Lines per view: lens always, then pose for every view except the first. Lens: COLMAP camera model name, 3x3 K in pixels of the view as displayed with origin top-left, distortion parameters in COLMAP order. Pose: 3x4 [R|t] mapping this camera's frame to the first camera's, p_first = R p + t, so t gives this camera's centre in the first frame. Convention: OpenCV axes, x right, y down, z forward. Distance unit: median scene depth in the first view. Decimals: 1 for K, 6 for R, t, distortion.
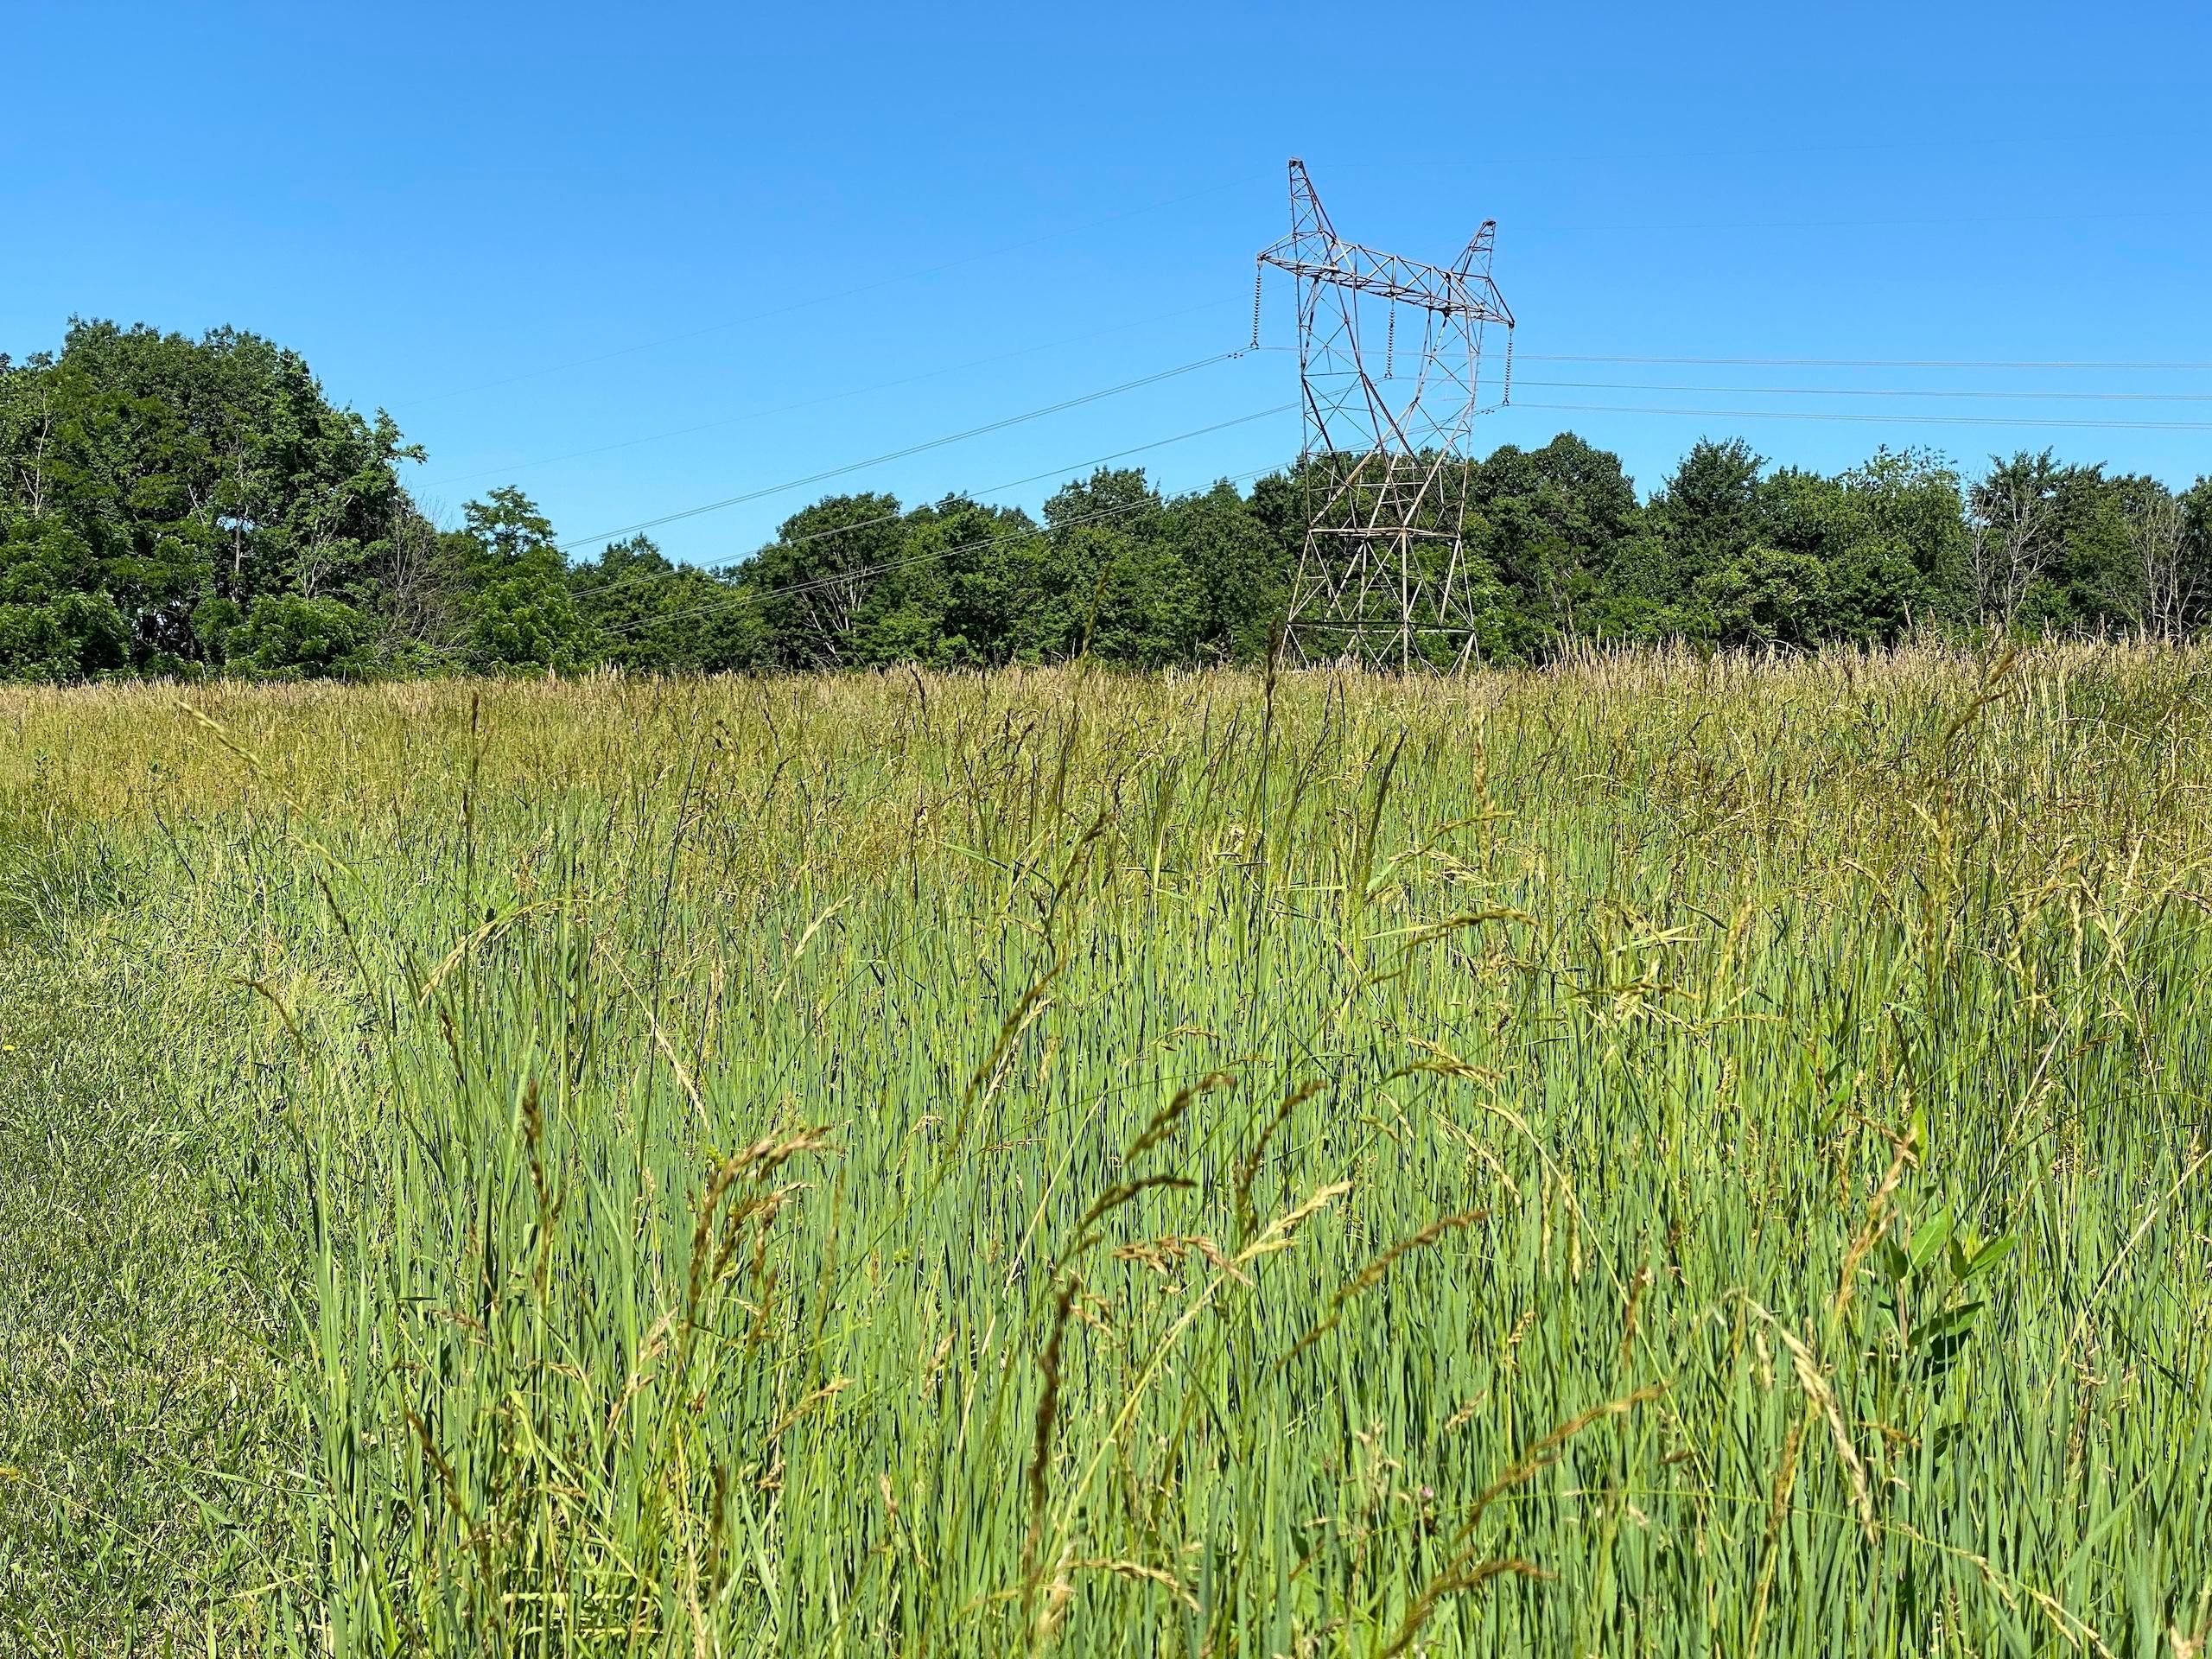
lens RADIAL K [[3238.9, 0, 1052.8], [0, 3238.9, 872.0], [0, 0, 1]] dist [0.106951, 0.000000]
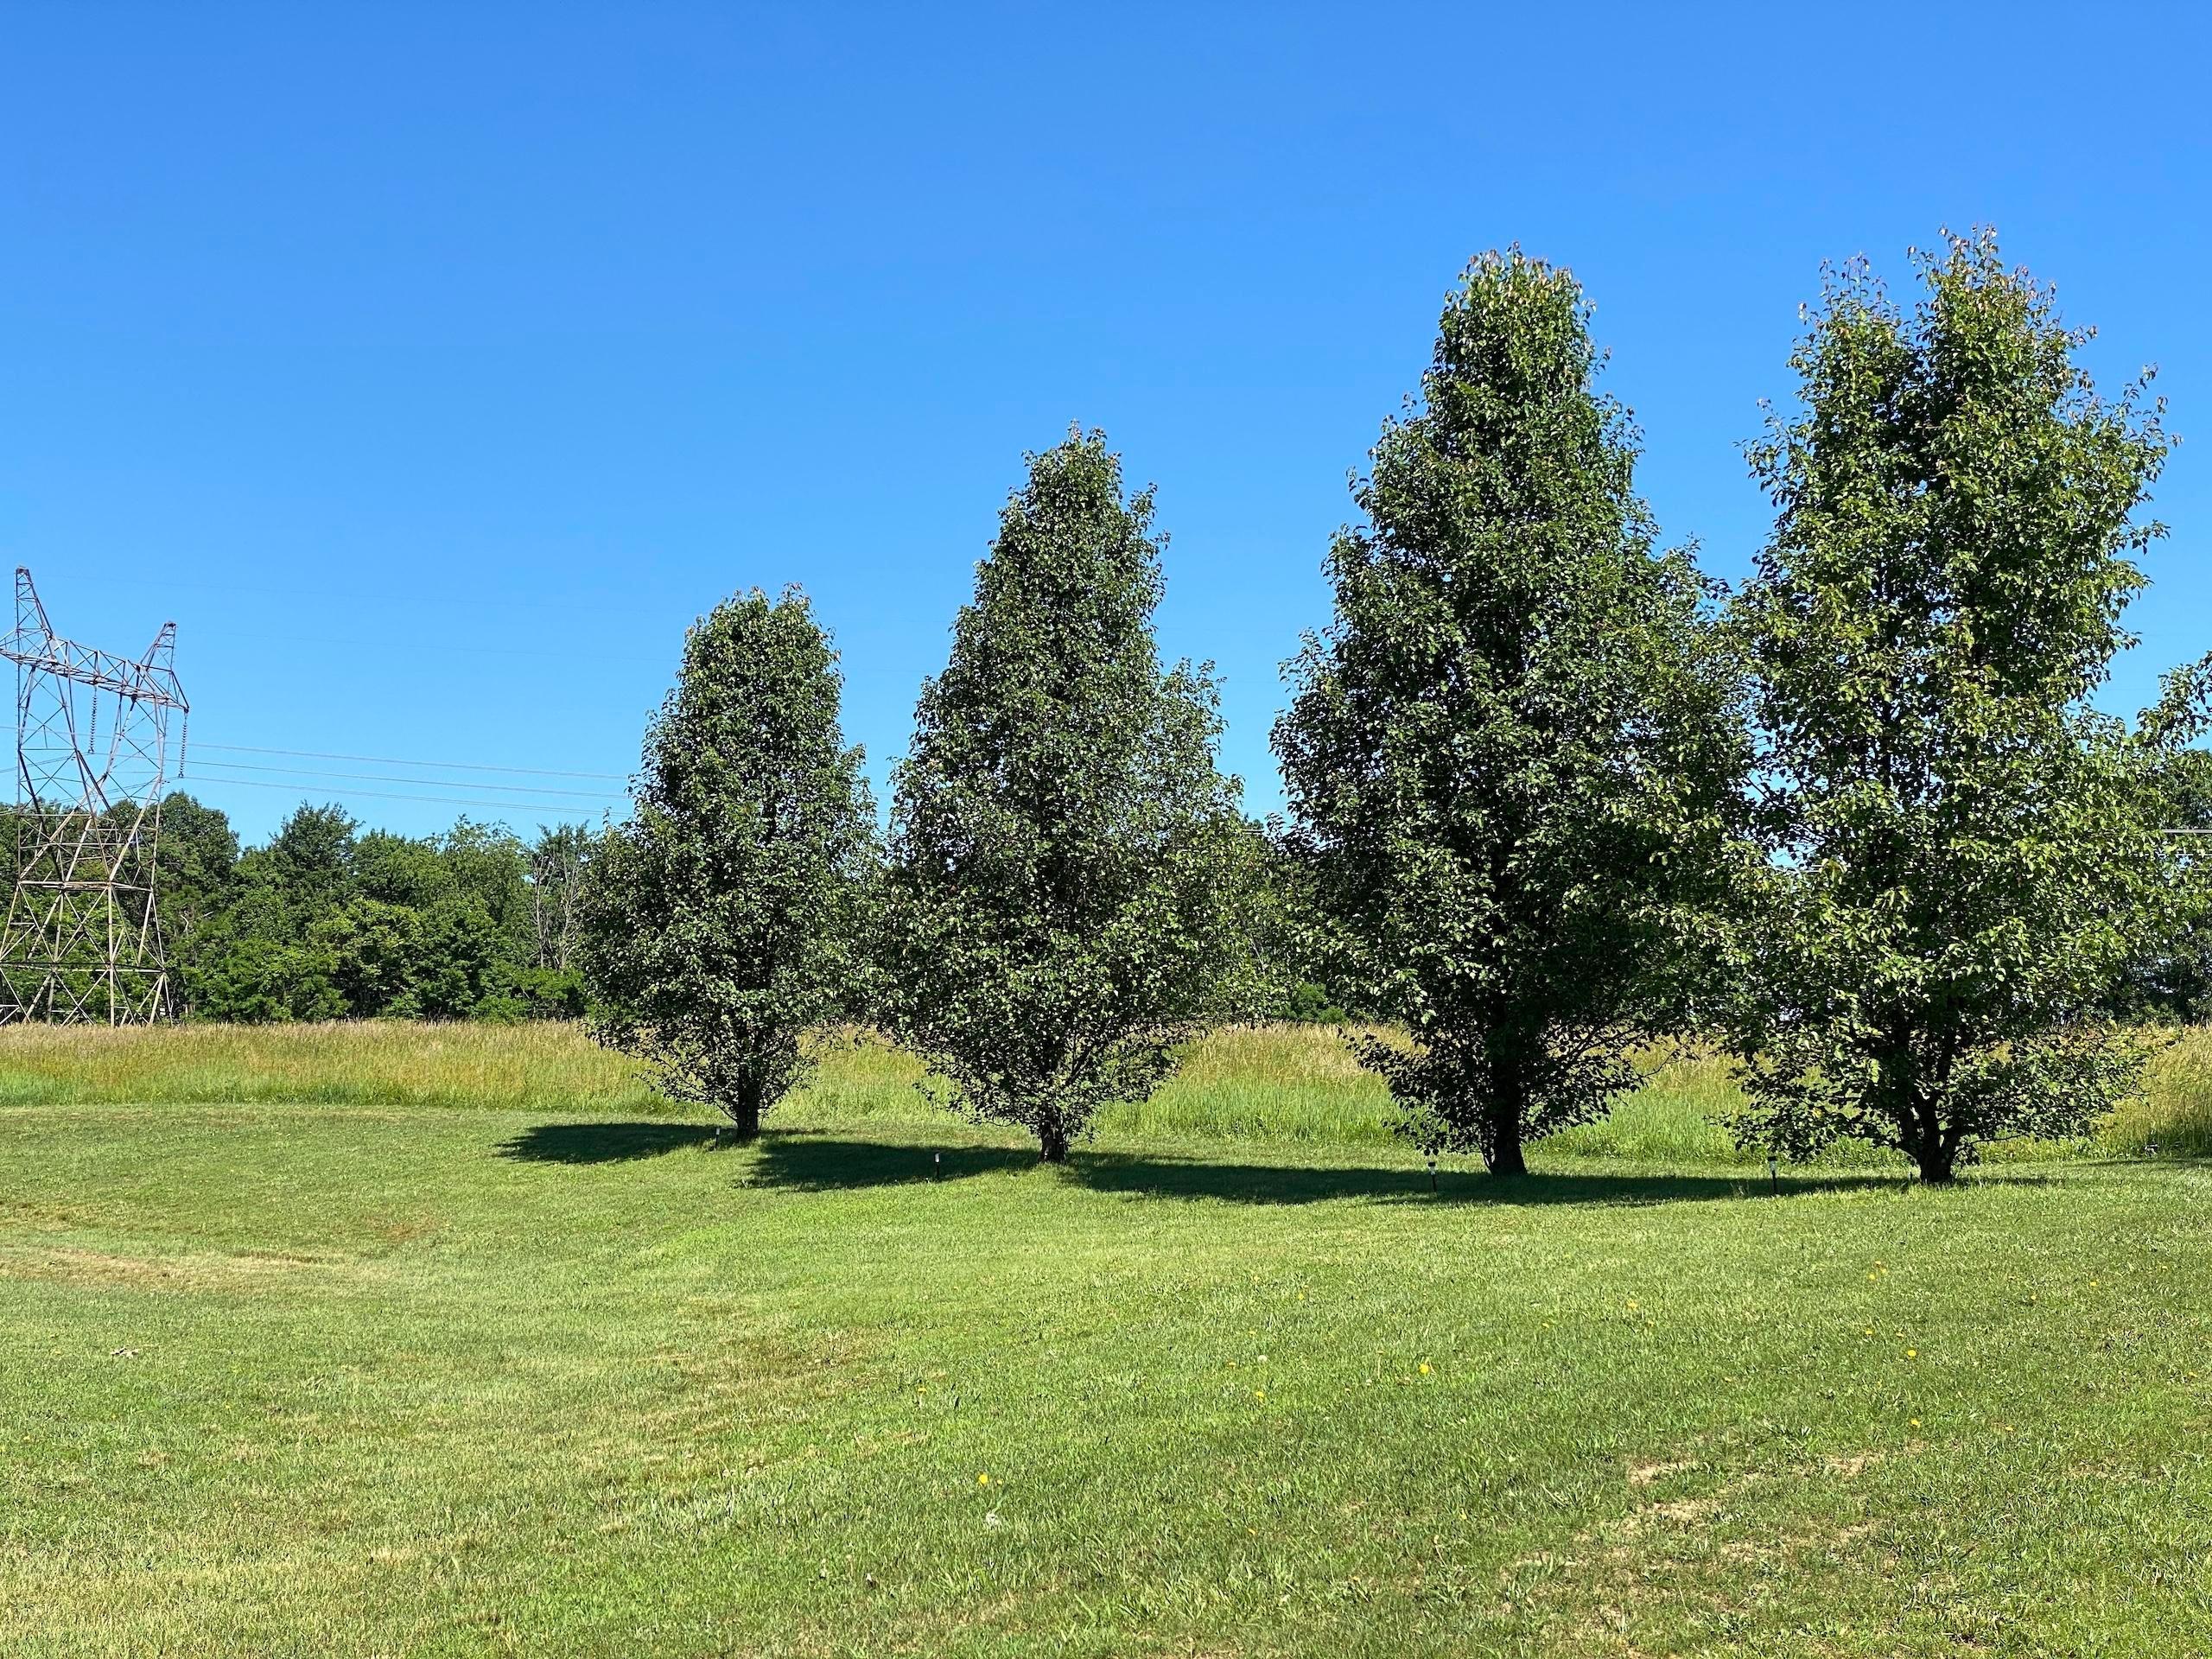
lens RADIAL K [[3238.9, 0, 1095.0], [0, 3238.9, 826.8], [0, 0, 1]] dist [0.106951, 0.000000]
pose [[0.881828, 0.032964, 0.470418, -0.103446], [0.020340, 0.993967, -0.107780, 0.006213], [-0.471133, 0.104611, 0.875837, -0.152640]]
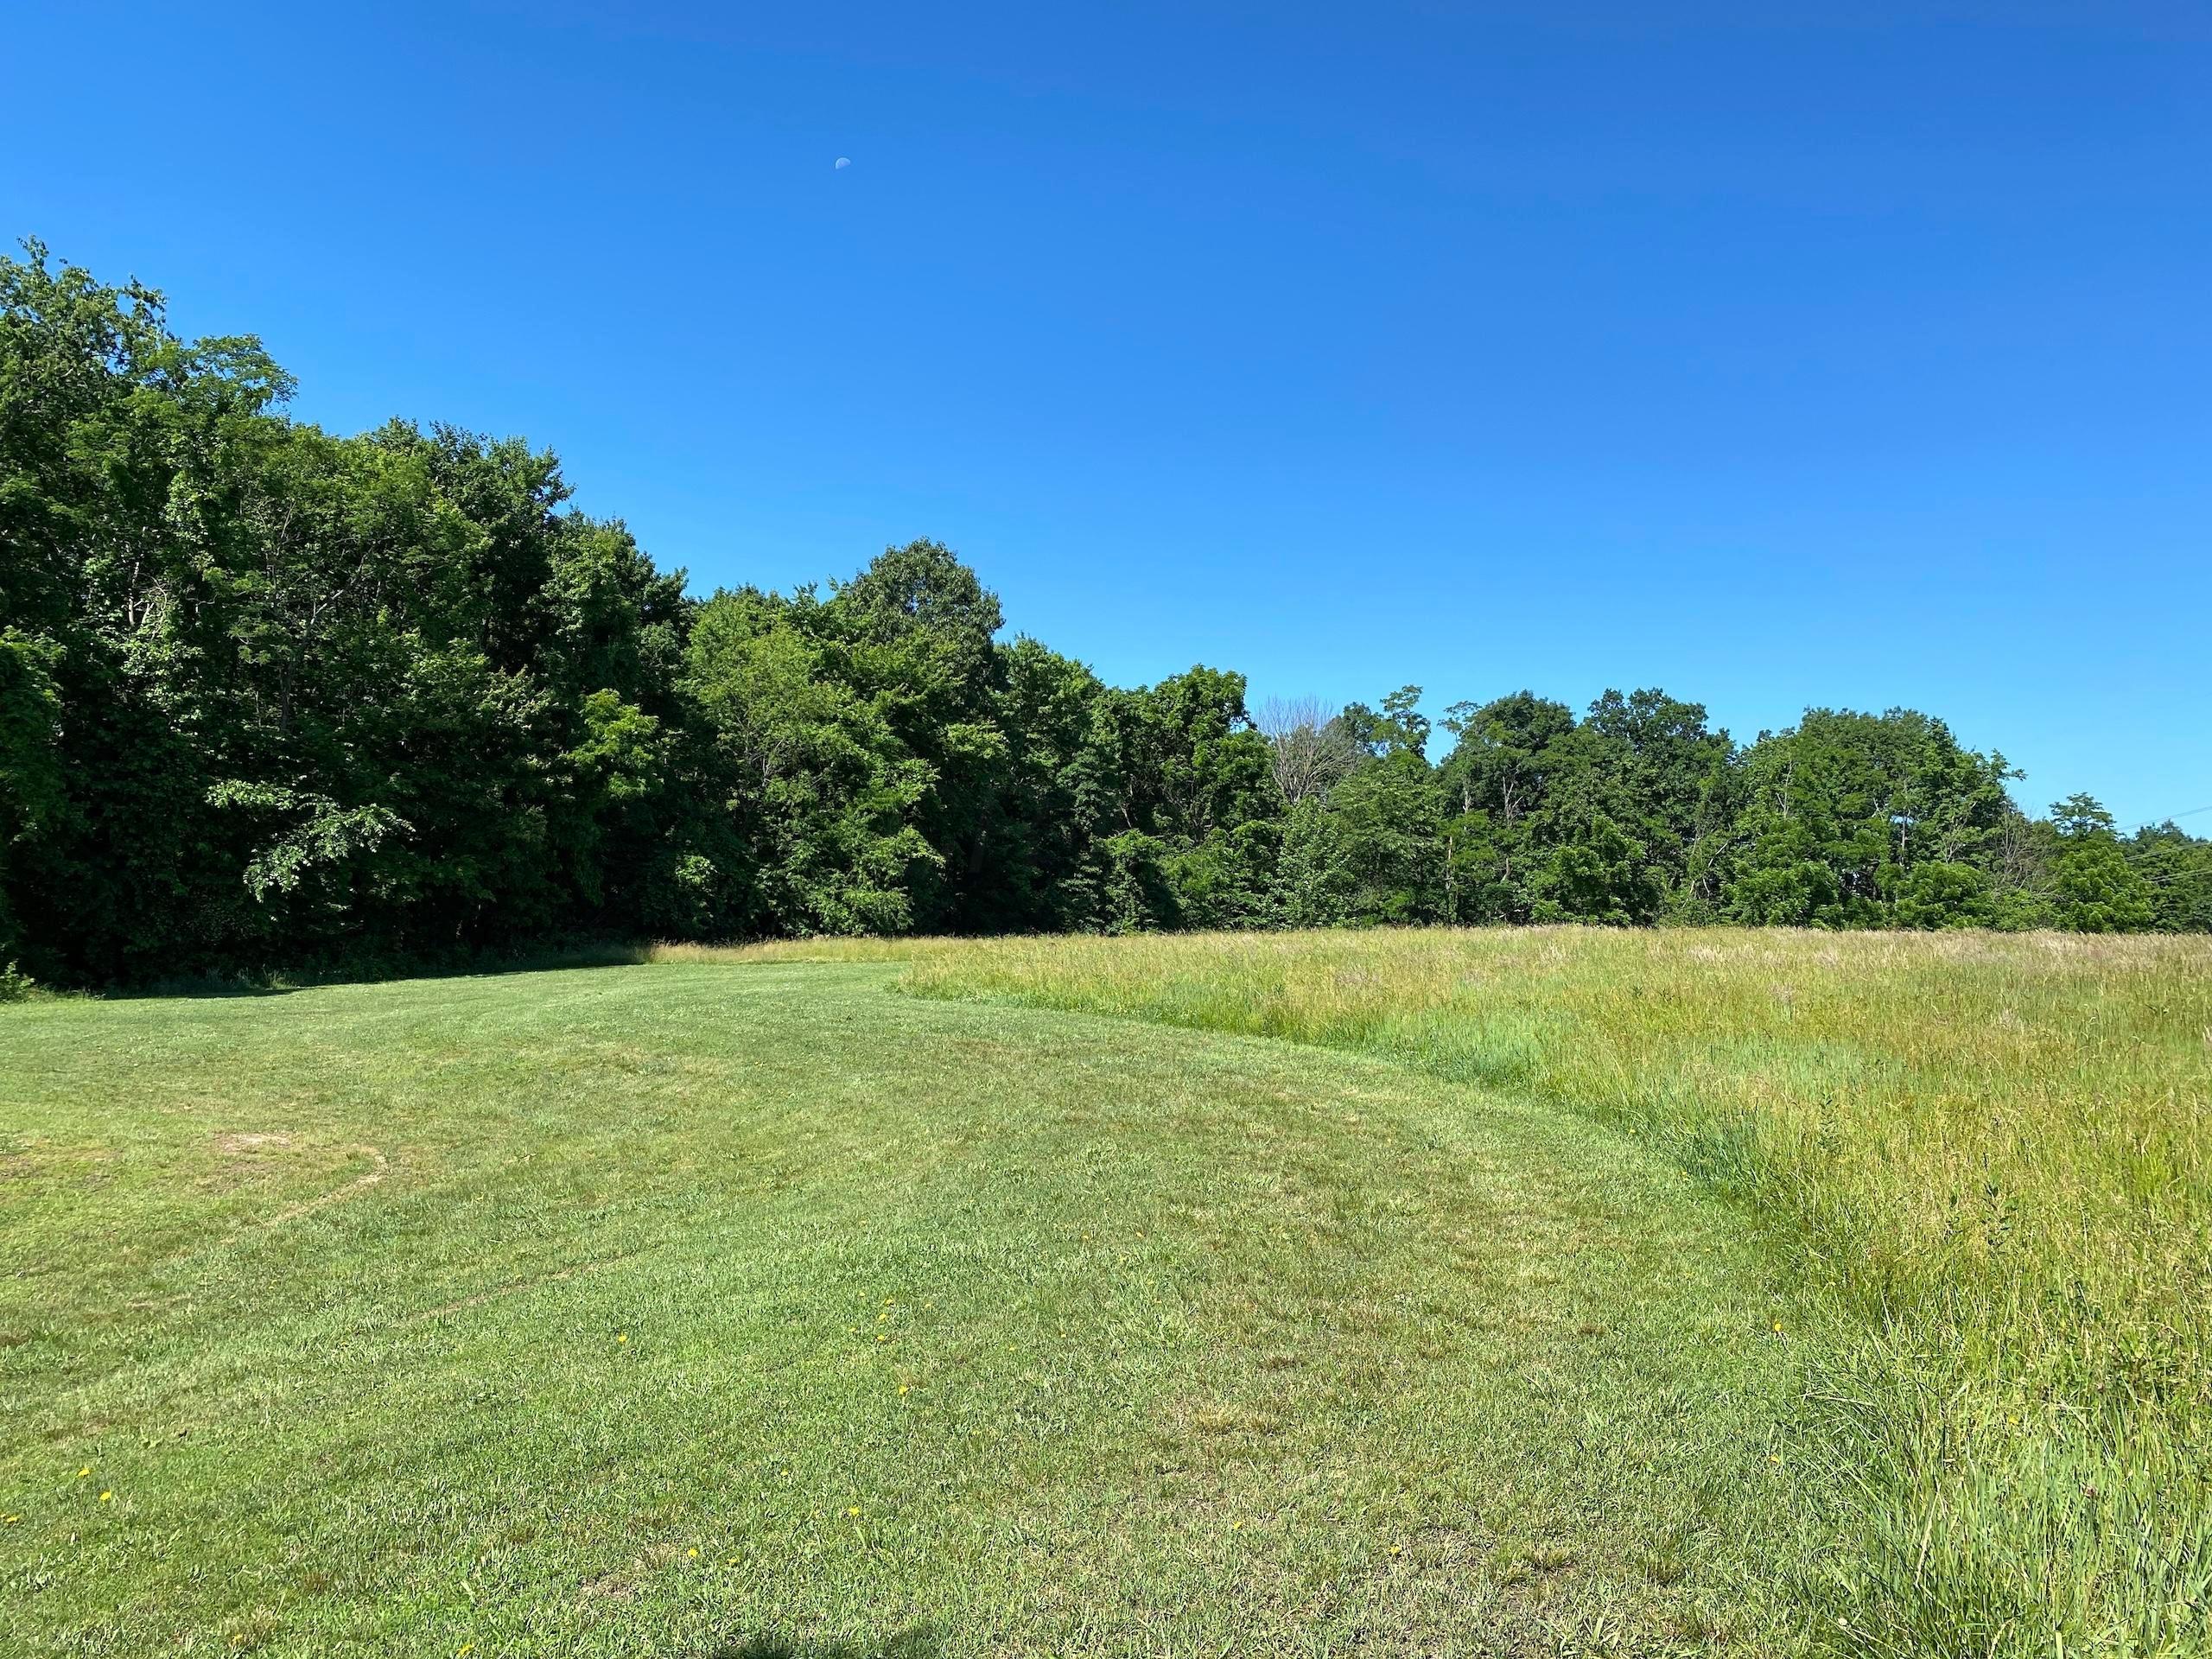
lens RADIAL K [[1641.9, 0, 1129.1], [0, 1641.9, 780.1], [0, 0, 1]] dist [0.017771, -0.033490]
pose [[0.777716, -0.027353, -0.628021, -0.016841], [-0.053367, 0.992573, -0.109318, -0.008277], [0.626347, 0.118534, 0.770480, 0.057329]]
